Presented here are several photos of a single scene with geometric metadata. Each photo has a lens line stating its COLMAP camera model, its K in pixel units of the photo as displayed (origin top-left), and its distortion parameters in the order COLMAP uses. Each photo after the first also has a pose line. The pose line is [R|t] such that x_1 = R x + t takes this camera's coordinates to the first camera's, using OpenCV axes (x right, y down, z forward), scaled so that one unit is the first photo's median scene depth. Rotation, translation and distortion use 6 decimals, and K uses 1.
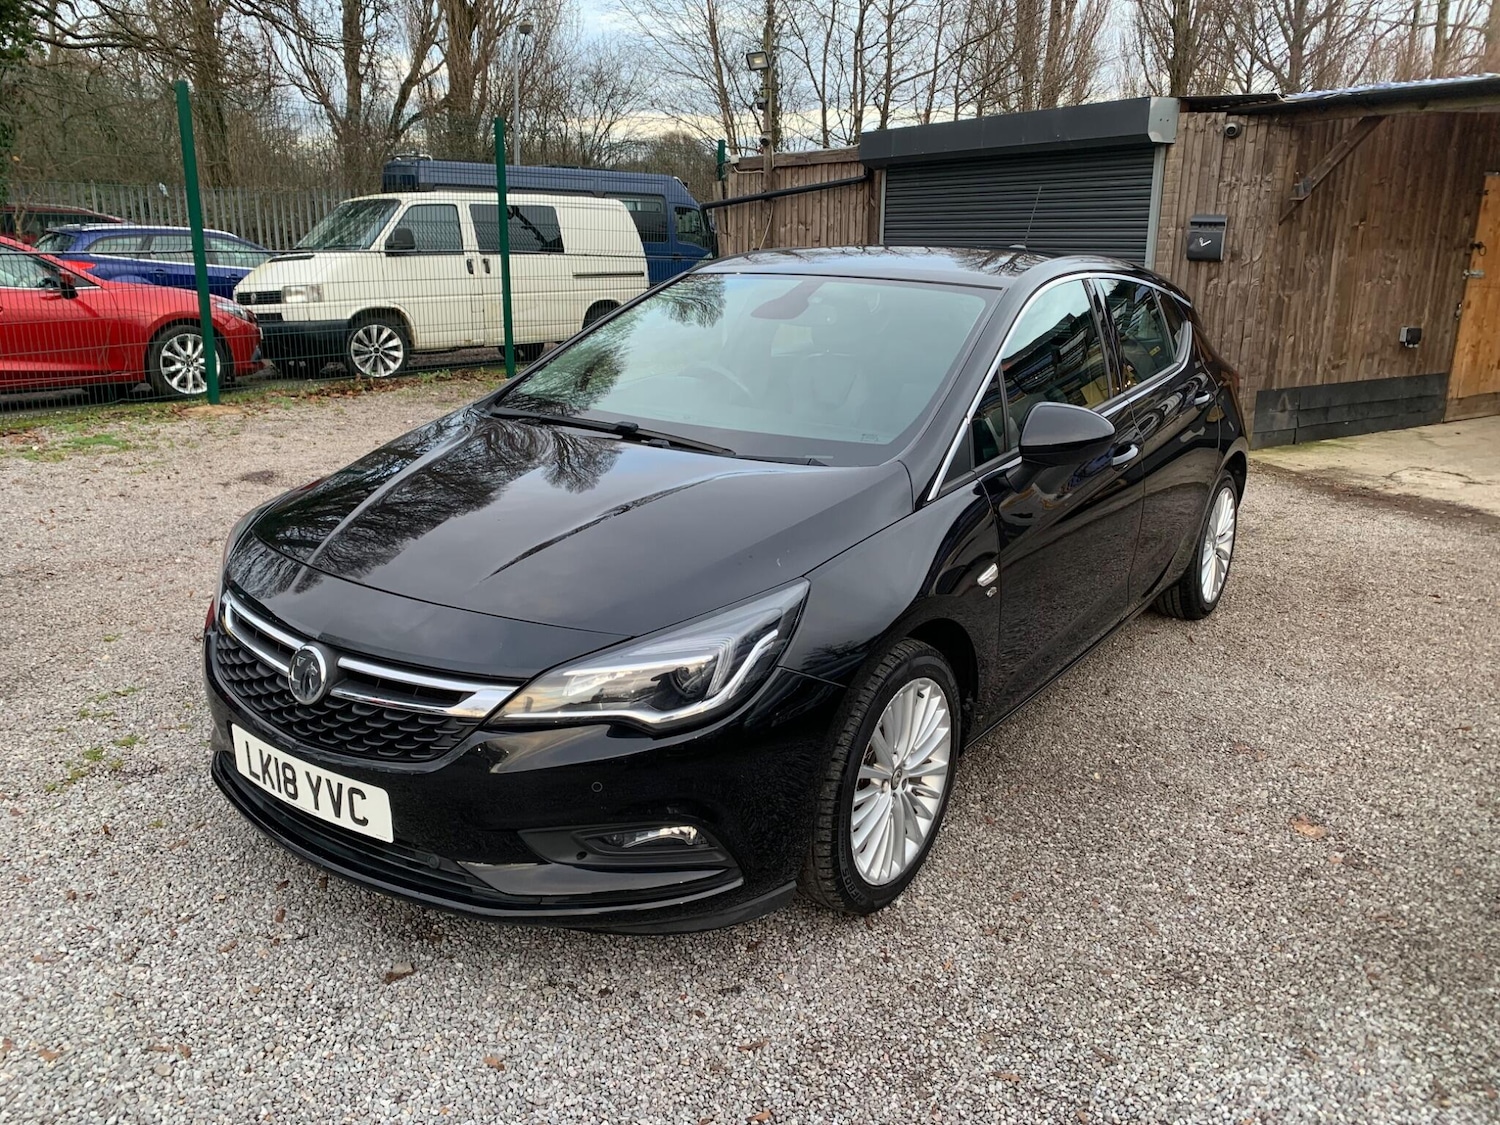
lens RADIAL K [[1138.5, 0, 756.8], [0, 1138.5, 556.4], [0, 0, 1]] dist [0.008941, -0.006534]
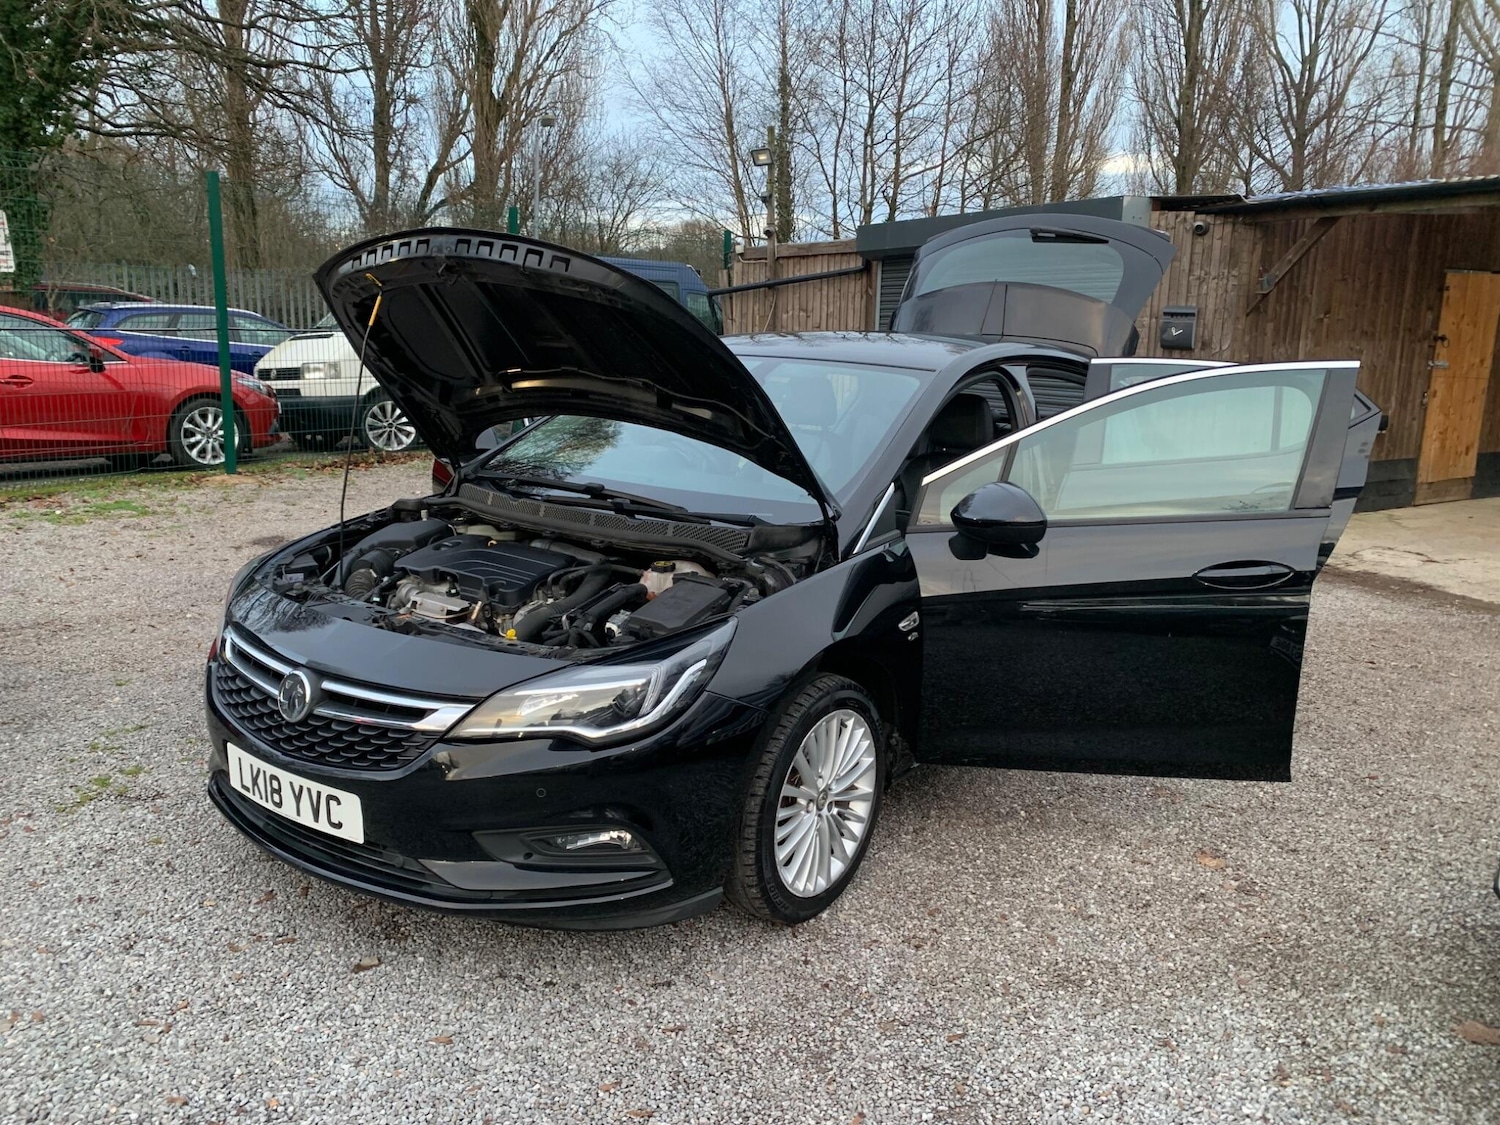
lens RADIAL K [[1138.5, 0, 774.7], [0, 1138.5, 569.9], [0, 0, 1]] dist [0.008941, -0.006534]
pose [[0.999935, 0.011376, 0.000872, 0.068617], [-0.011305, 0.998191, -0.059058, 0.032832], [-0.001542, 0.059044, 0.998254, -0.119425]]
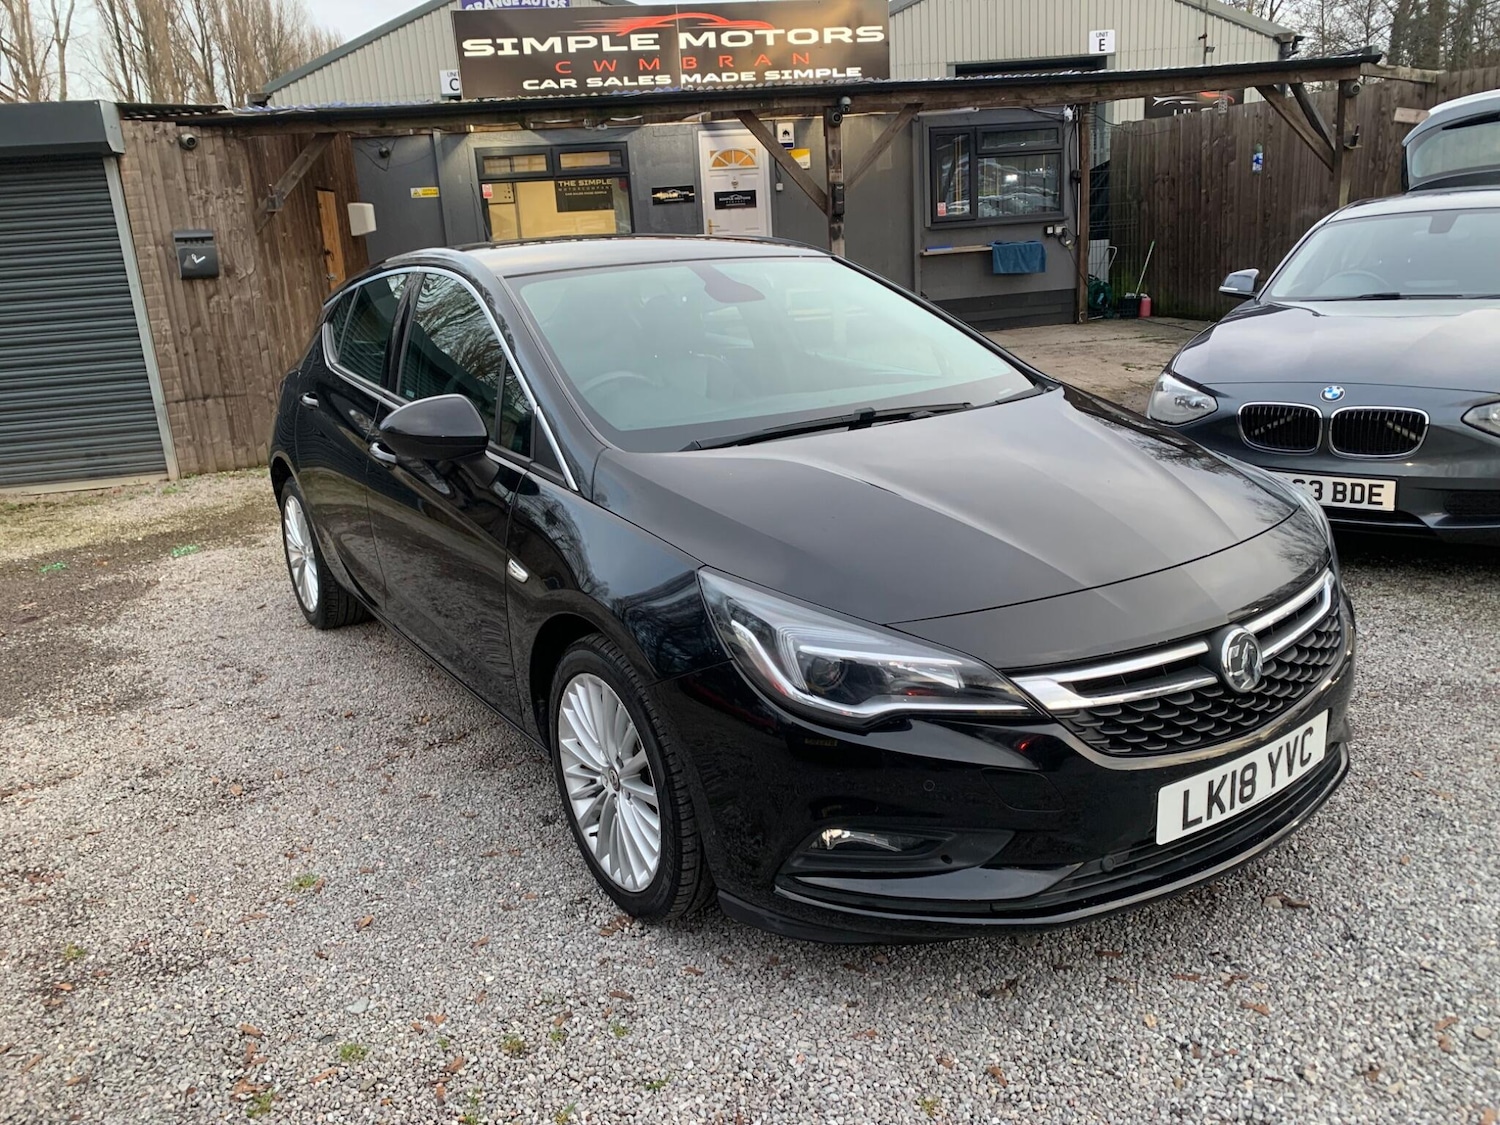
lens RADIAL K [[1138.5, 0, 745.5], [0, 1138.5, 554.6], [0, 0, 1]] dist [0.008941, -0.006534]
pose [[0.353253, -0.288116, 0.890057, -1.094855], [0.314163, 0.932680, 0.177226, -0.217989], [-0.881200, 0.217018, 0.419988, 0.778299]]
